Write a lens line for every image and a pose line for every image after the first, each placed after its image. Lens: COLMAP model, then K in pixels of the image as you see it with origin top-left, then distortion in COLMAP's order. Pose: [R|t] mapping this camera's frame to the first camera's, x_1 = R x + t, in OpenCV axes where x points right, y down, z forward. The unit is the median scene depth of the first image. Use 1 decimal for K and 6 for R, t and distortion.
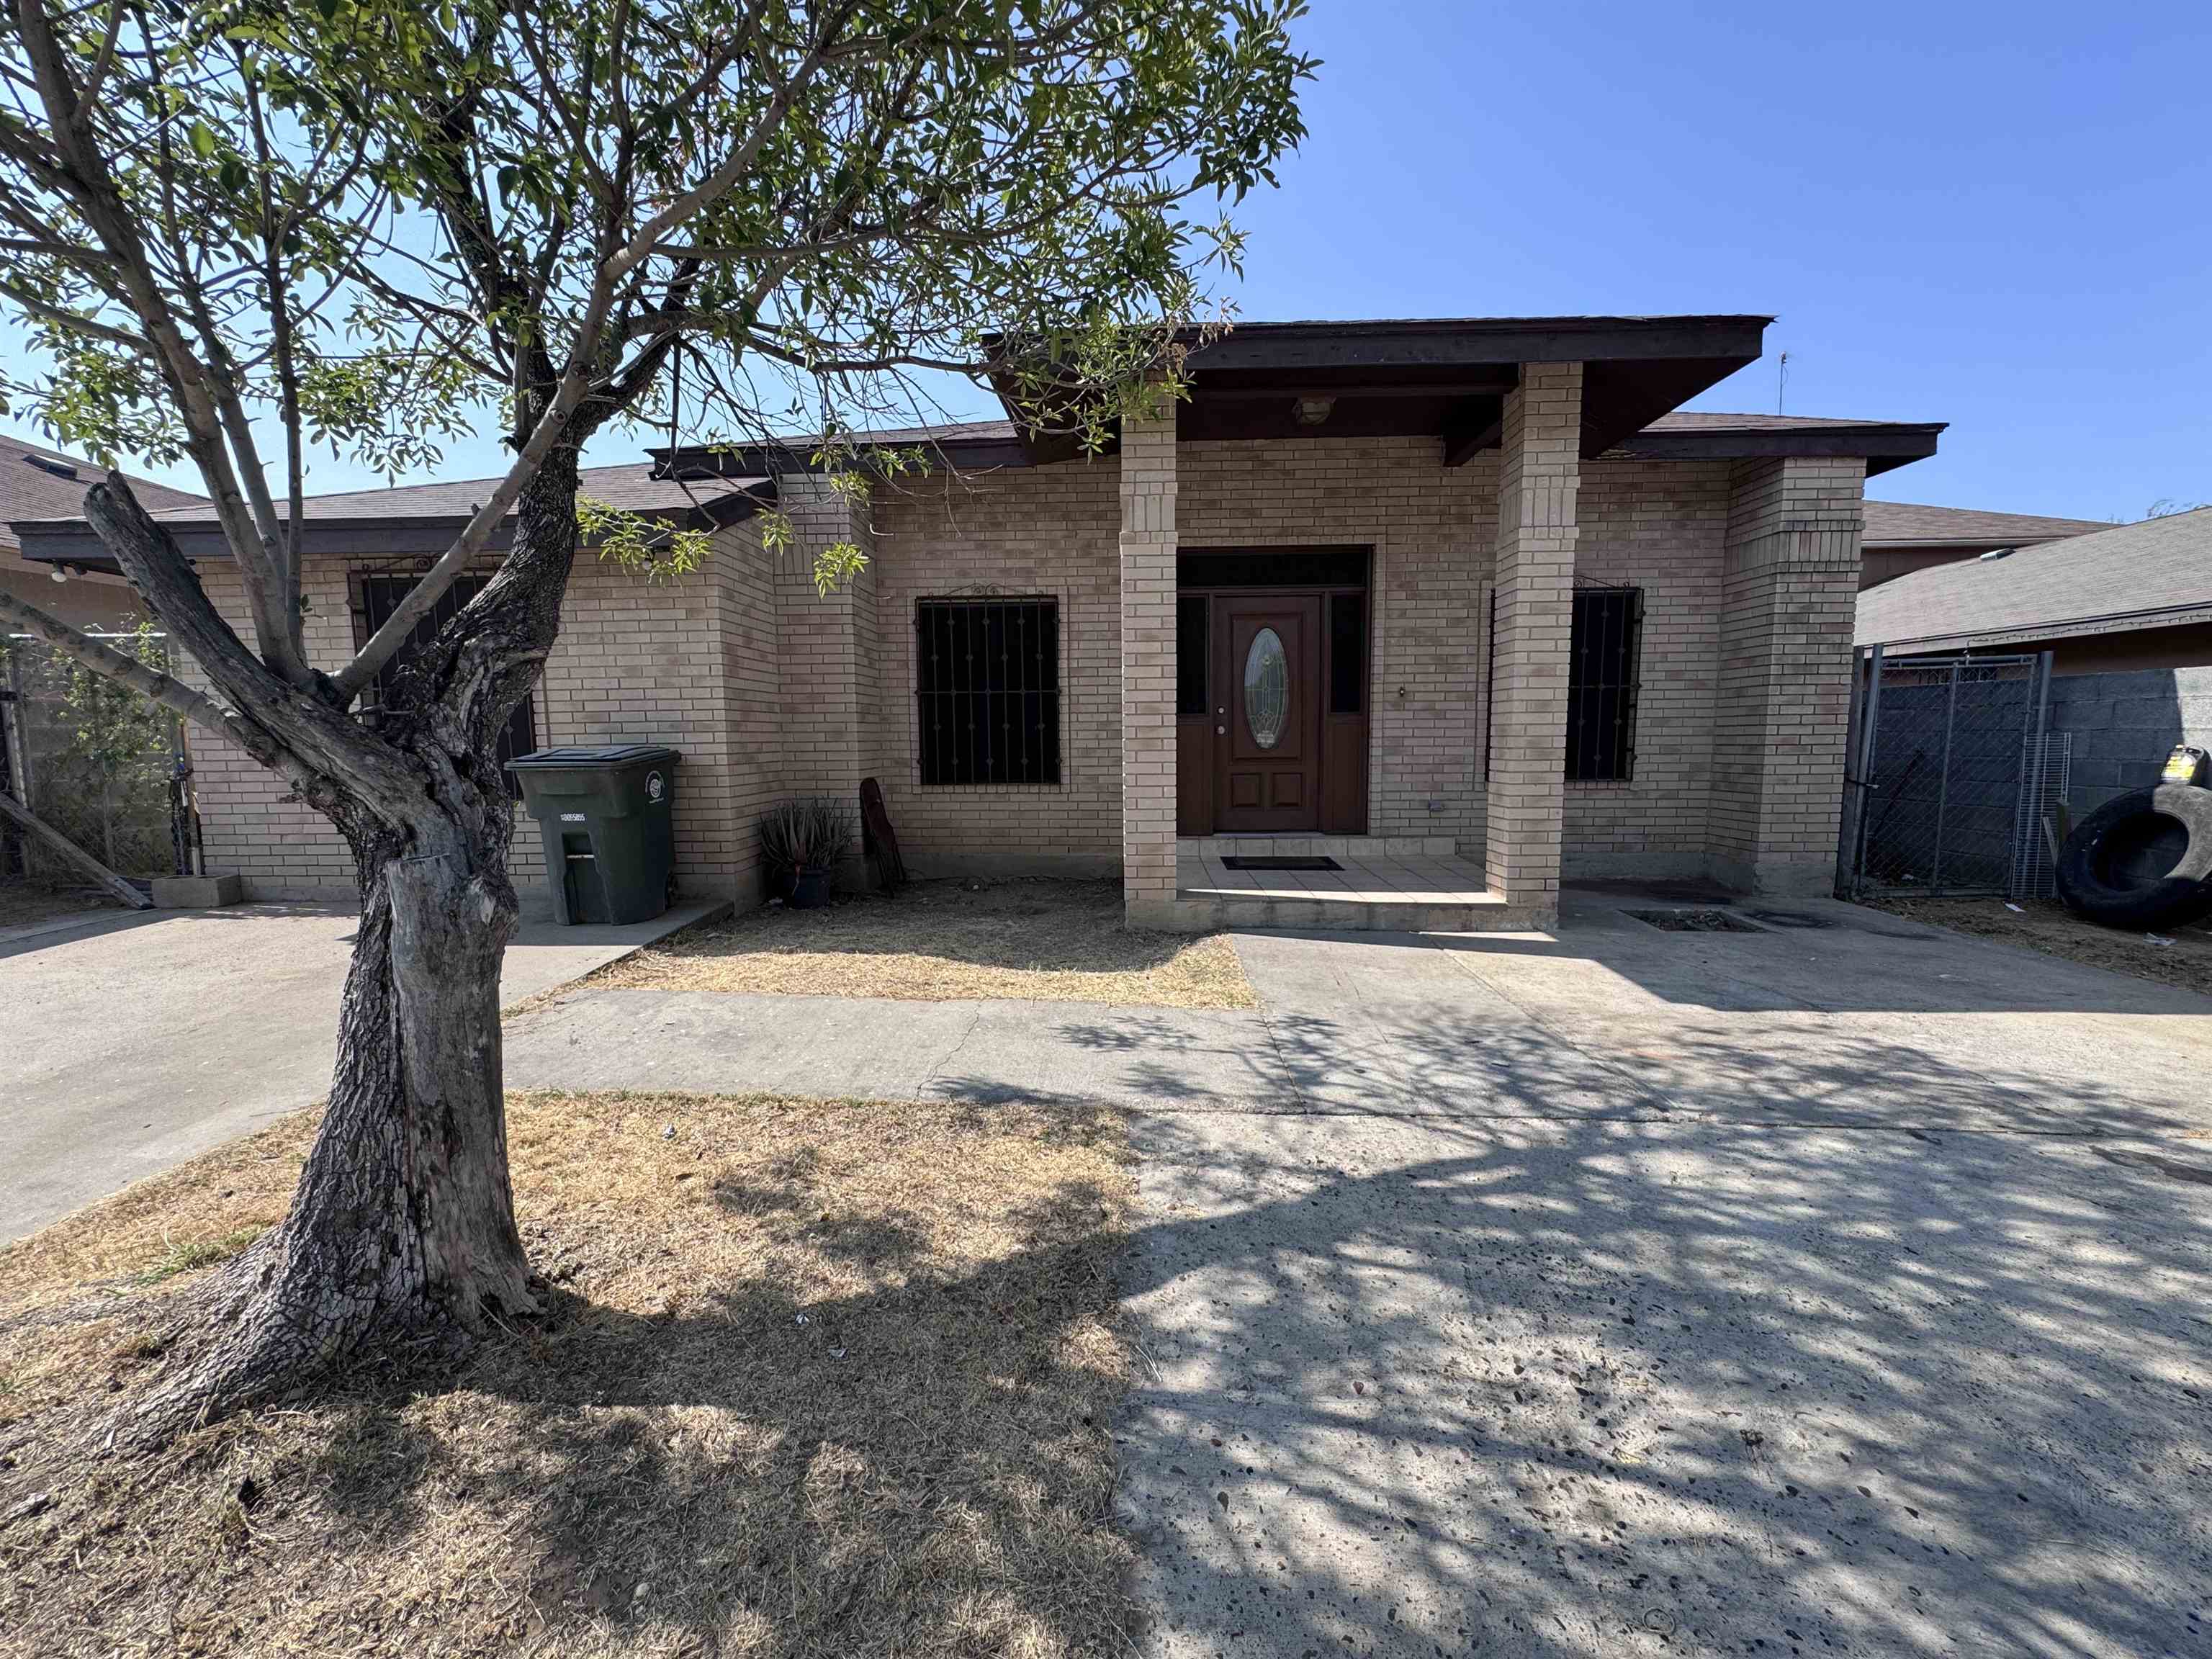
lens RADIAL K [[888.4, 0, 1104.3], [0, 888.4, 827.6], [0, 0, 1]] dist [-0.000393, -0.000182]
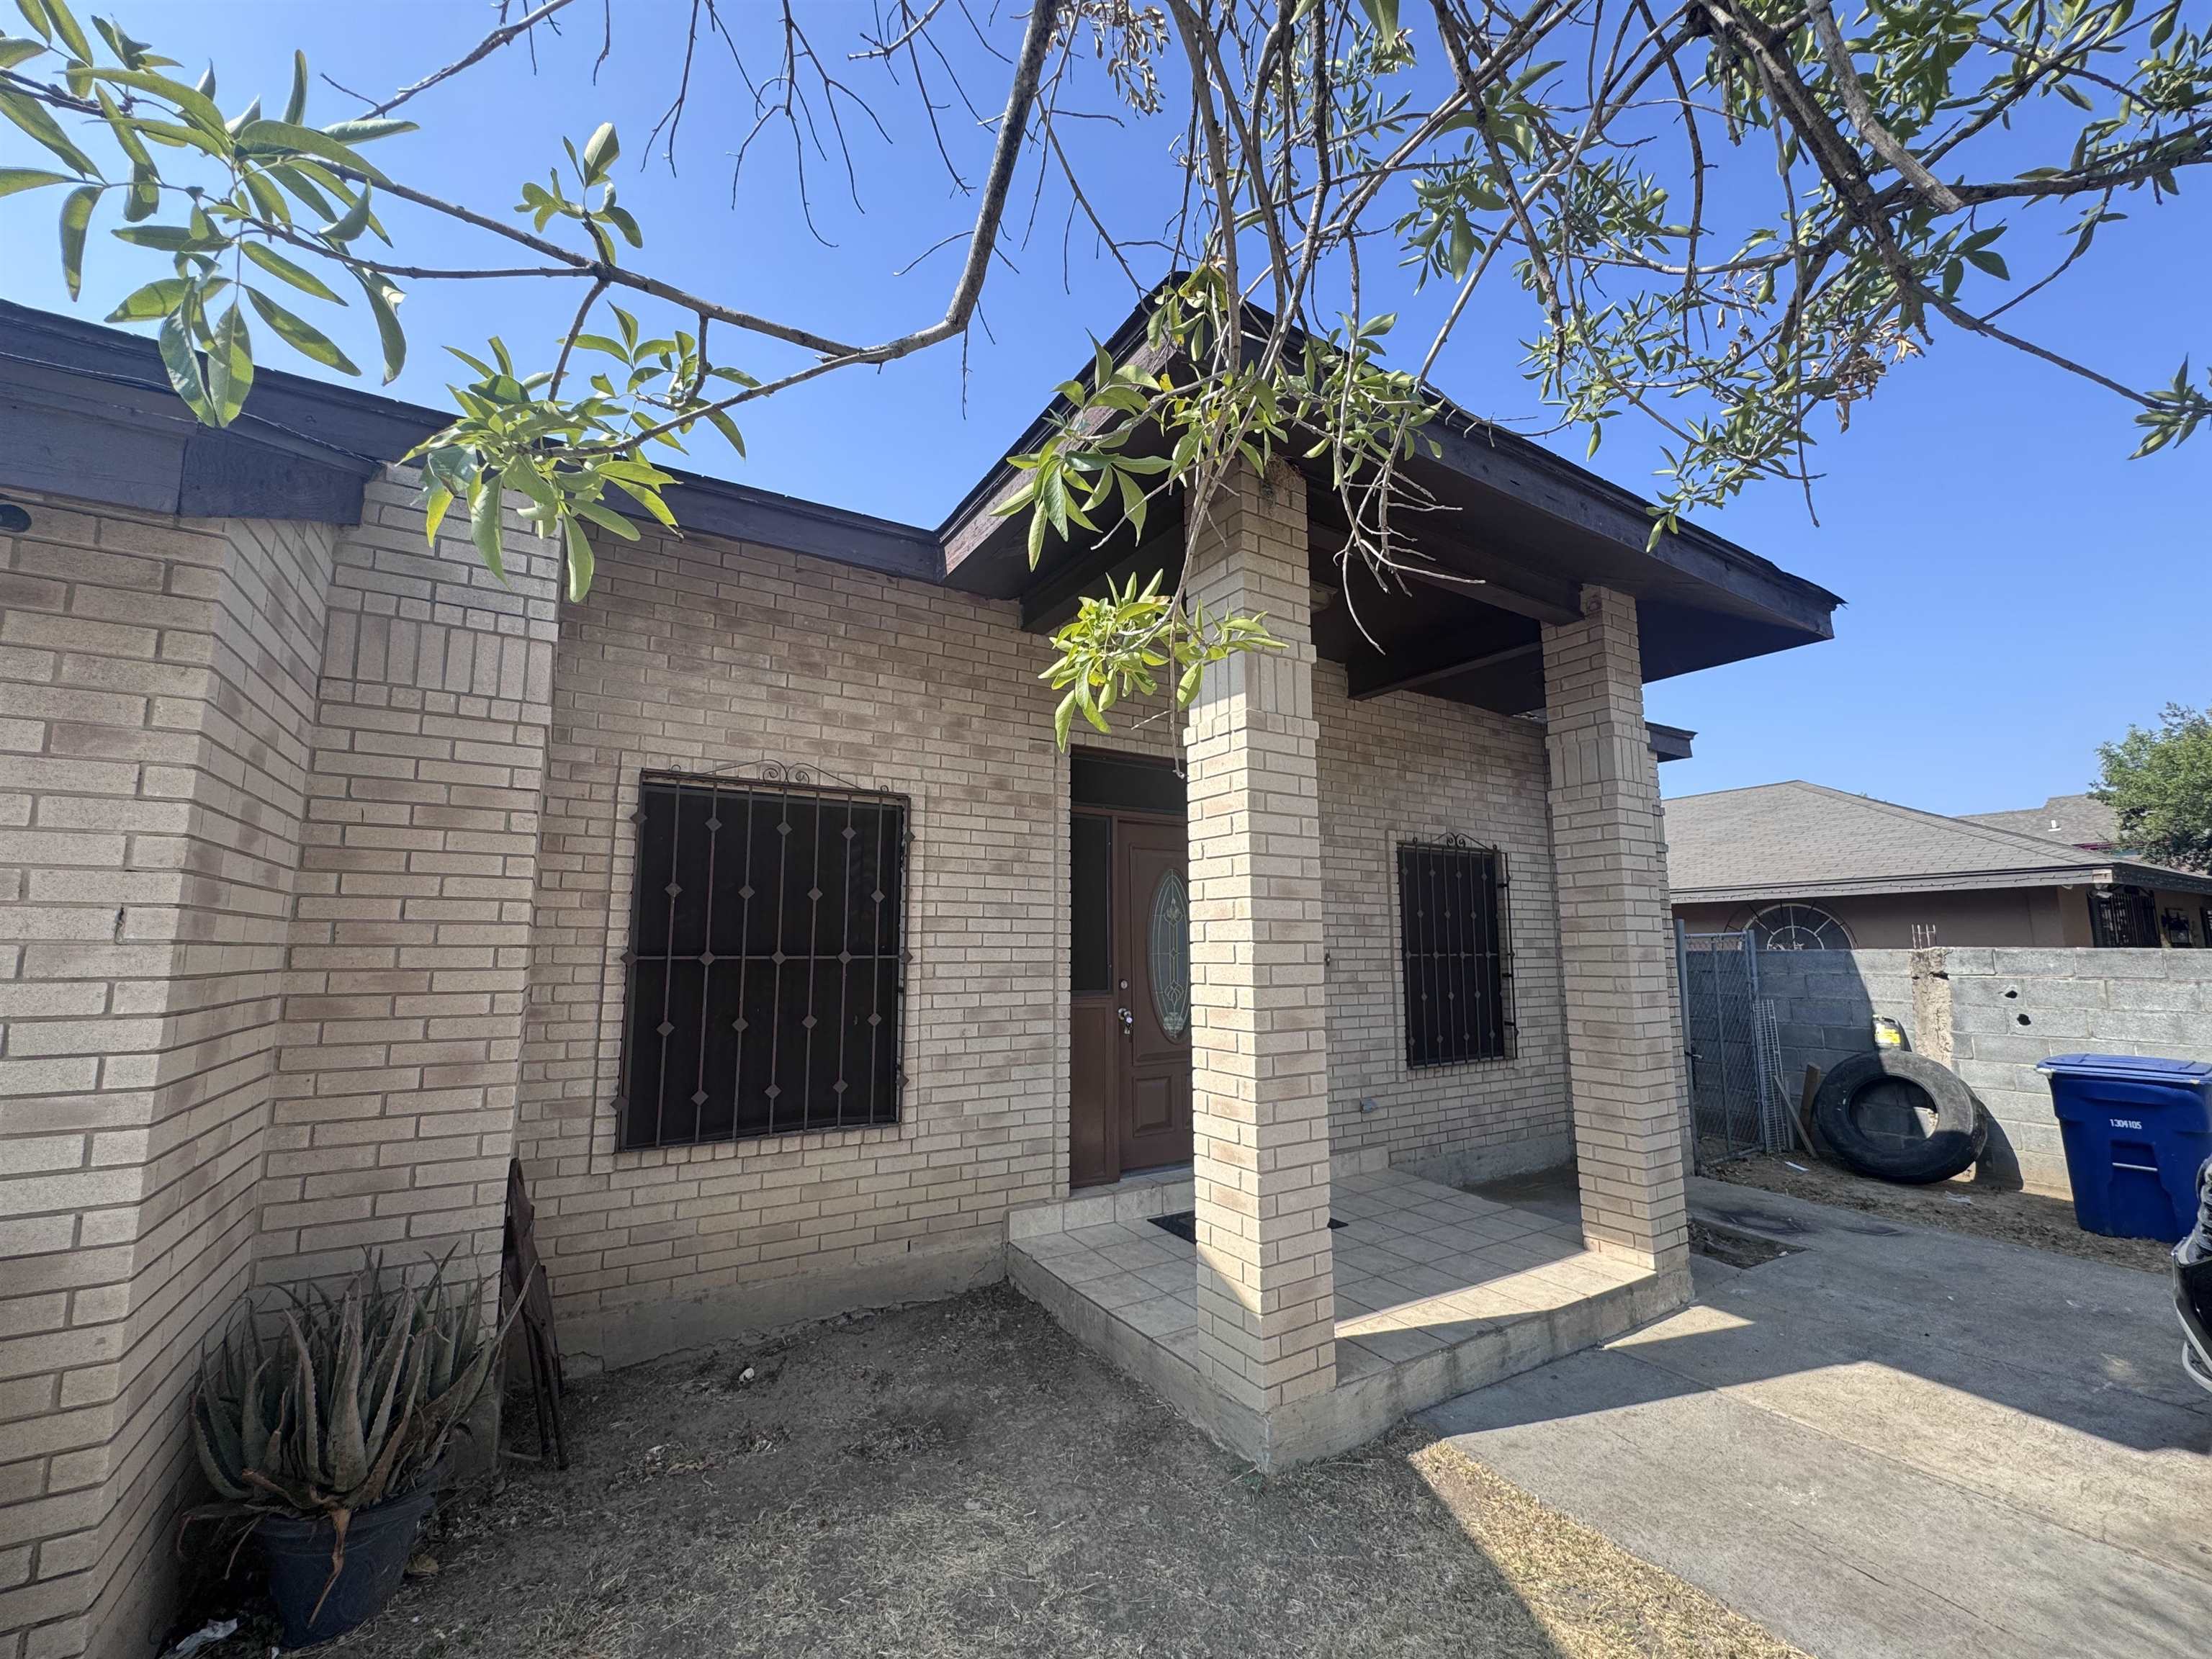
lens RADIAL K [[888.4, 0, 1101.0], [0, 888.4, 836.1], [0, 0, 1]] dist [-0.000393, -0.000182]
pose [[0.836820, 0.077660, 0.541942, -0.263768], [0.050067, 0.974885, -0.217009, -0.098861], [-0.545183, 0.208731, 0.811915, 0.450154]]
